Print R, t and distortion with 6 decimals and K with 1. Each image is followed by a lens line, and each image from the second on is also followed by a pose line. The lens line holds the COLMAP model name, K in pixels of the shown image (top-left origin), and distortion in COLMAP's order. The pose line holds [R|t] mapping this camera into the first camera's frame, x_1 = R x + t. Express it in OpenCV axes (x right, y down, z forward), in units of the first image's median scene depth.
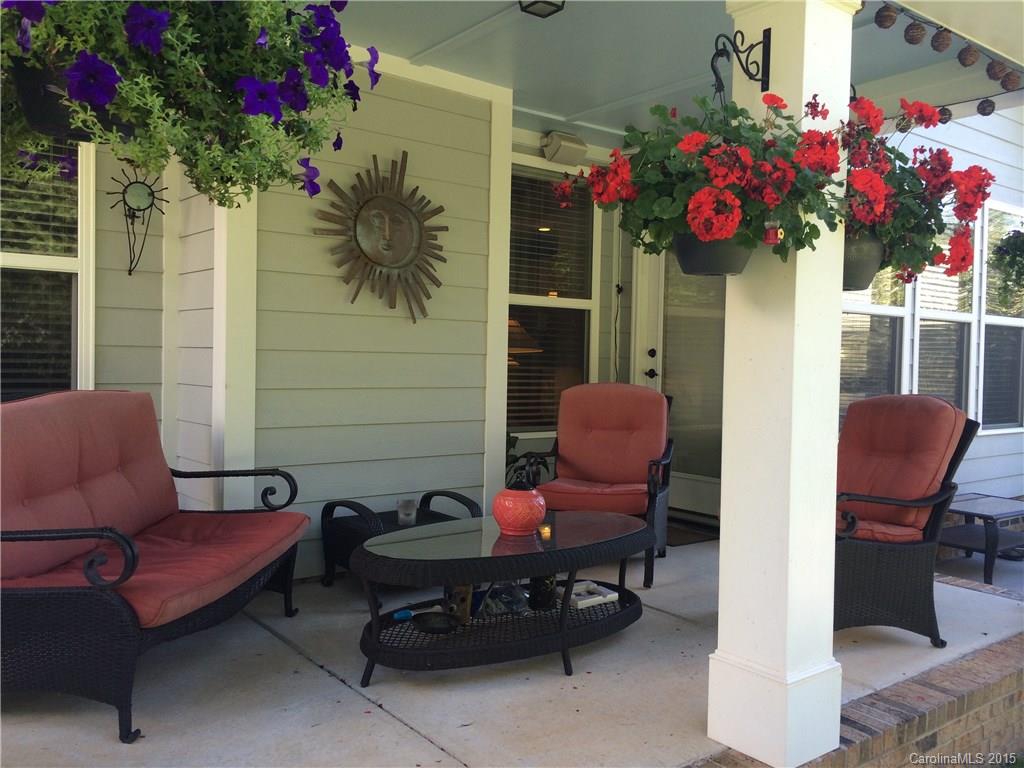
lens RADIAL K [[890.9, 0, 512.1], [0, 890.9, 381.0], [0, 0, 1]] dist [0.039941, -0.001363]
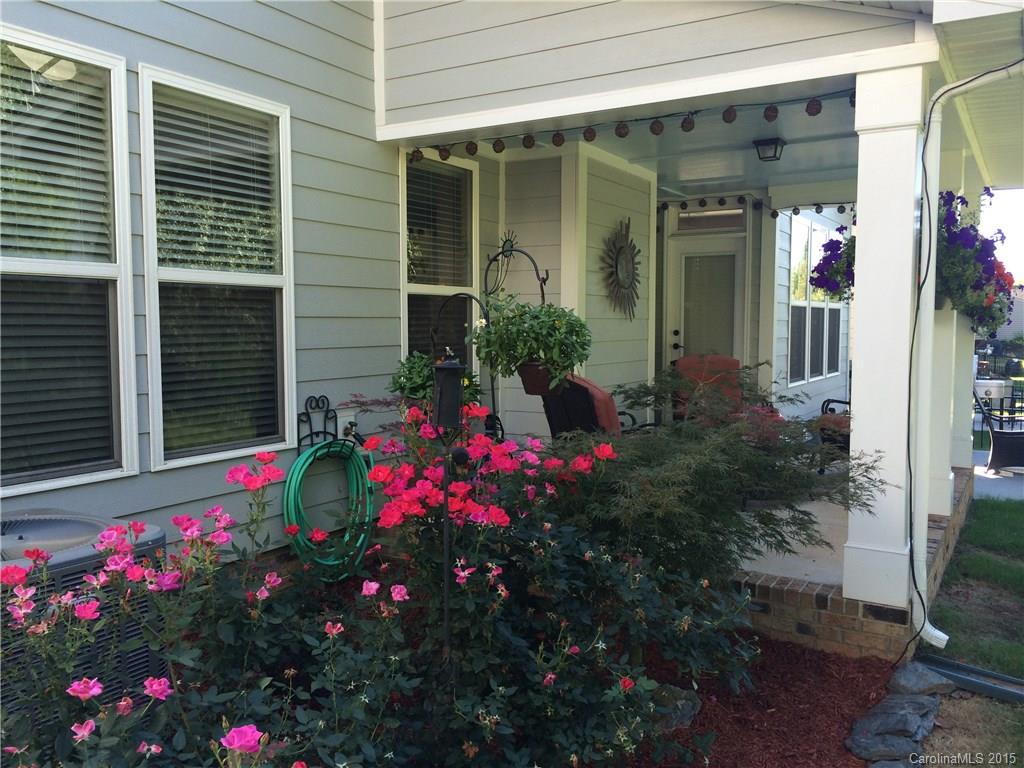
lens RADIAL K [[890.9, 0, 511.4], [0, 890.9, 391.1], [0, 0, 1]] dist [0.039941, -0.001363]
pose [[0.928442, -0.062196, 0.366233, -0.674056], [0.045693, 0.997518, 0.053568, -0.026802], [-0.368656, -0.033001, 0.928980, -0.320750]]
